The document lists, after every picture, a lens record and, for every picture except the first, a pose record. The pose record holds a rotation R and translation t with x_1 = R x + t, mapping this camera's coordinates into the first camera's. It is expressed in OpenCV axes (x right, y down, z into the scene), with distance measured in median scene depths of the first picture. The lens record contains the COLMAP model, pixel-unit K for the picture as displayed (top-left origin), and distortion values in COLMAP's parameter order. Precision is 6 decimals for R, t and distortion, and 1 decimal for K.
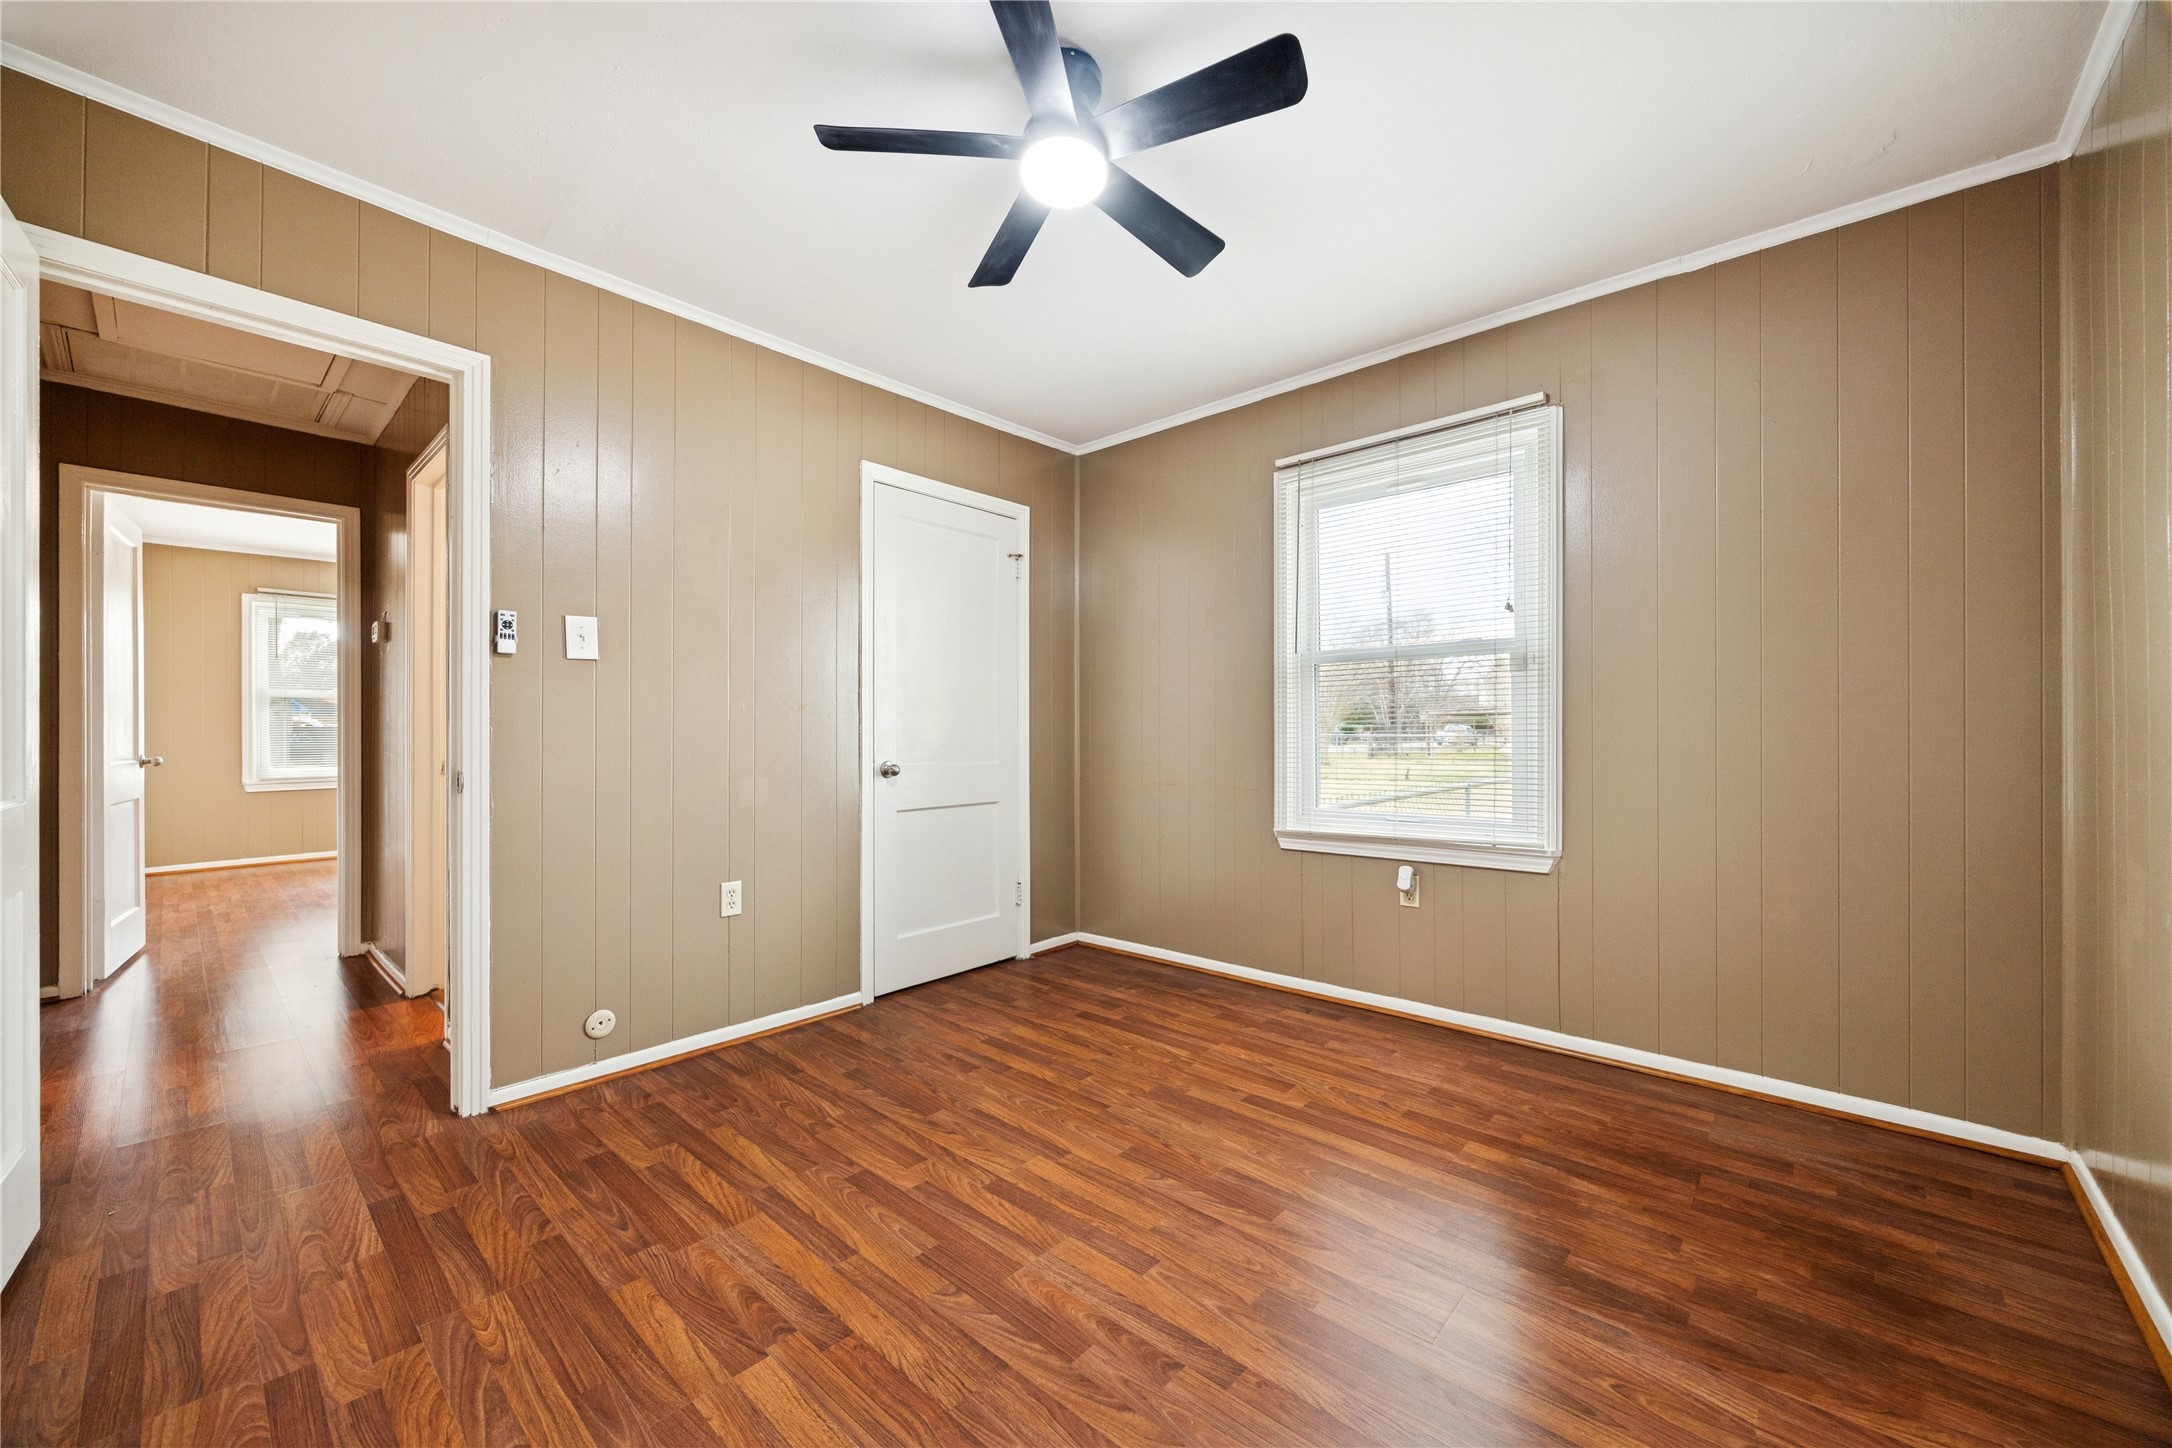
lens RADIAL K [[841.2, 0, 1101.6], [0, 841.2, 726.0], [0, 0, 1]] dist [-0.000234, 0.000784]
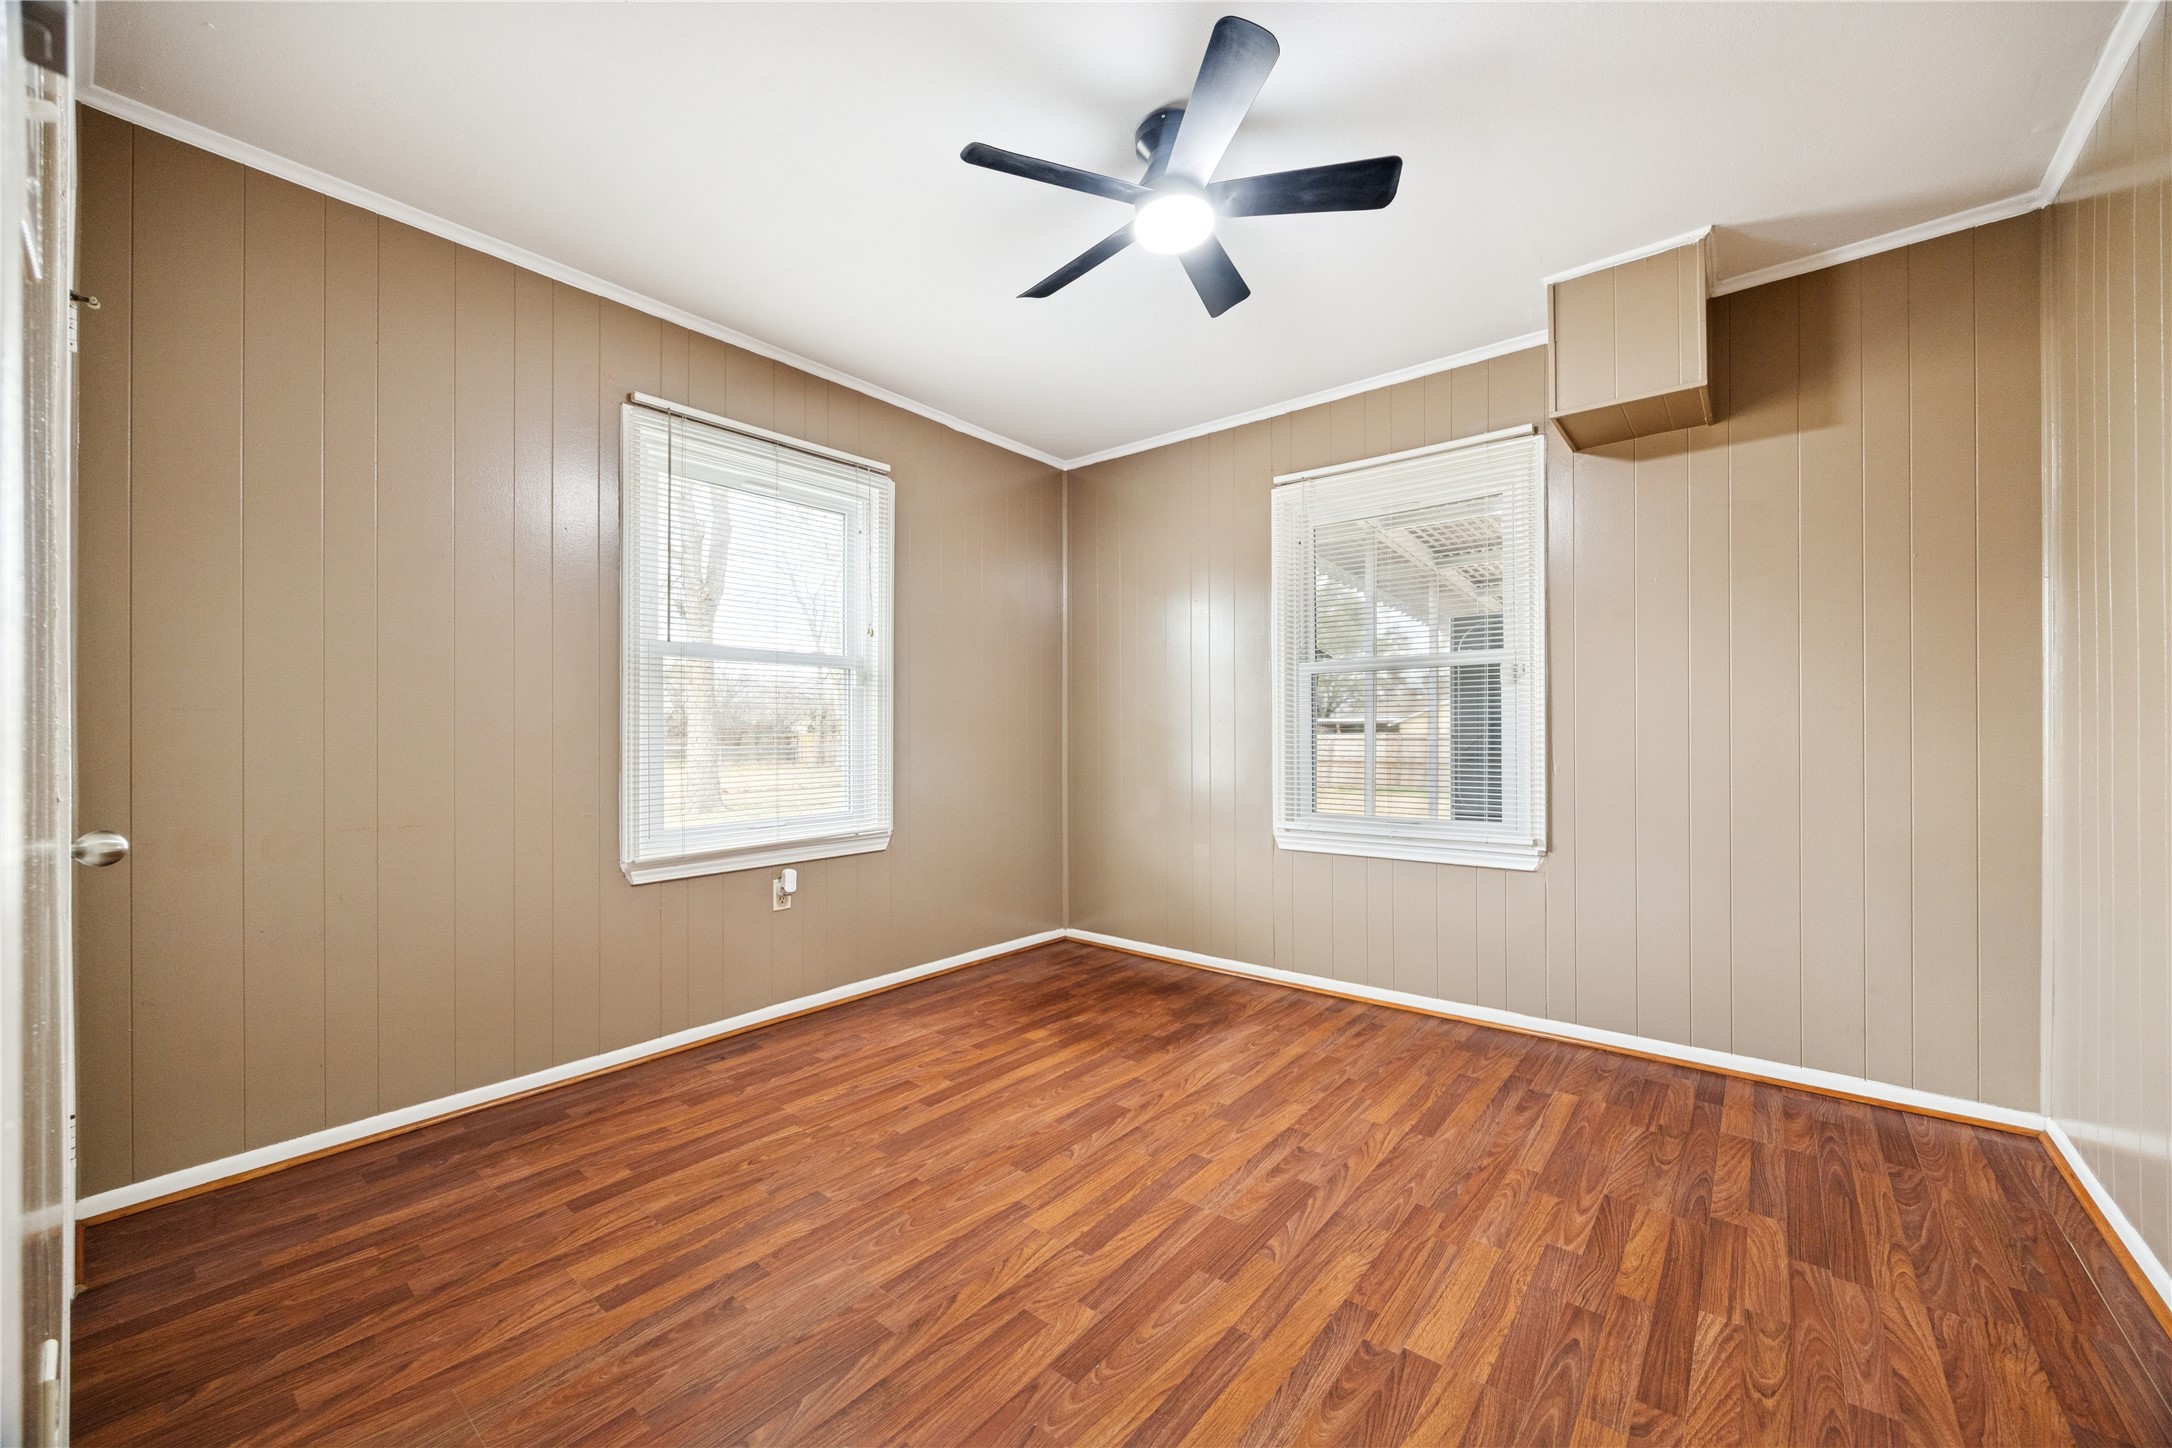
lens RADIAL K [[841.2, 0, 1092.3], [0, 841.2, 733.0], [0, 0, 1]] dist [-0.000234, 0.000784]
pose [[-0.054509, 0.007911, 0.998482, -0.836984], [-0.001731, 0.999966, -0.008018, 0.012751], [-0.998512, -0.002166, -0.054494, 0.863126]]
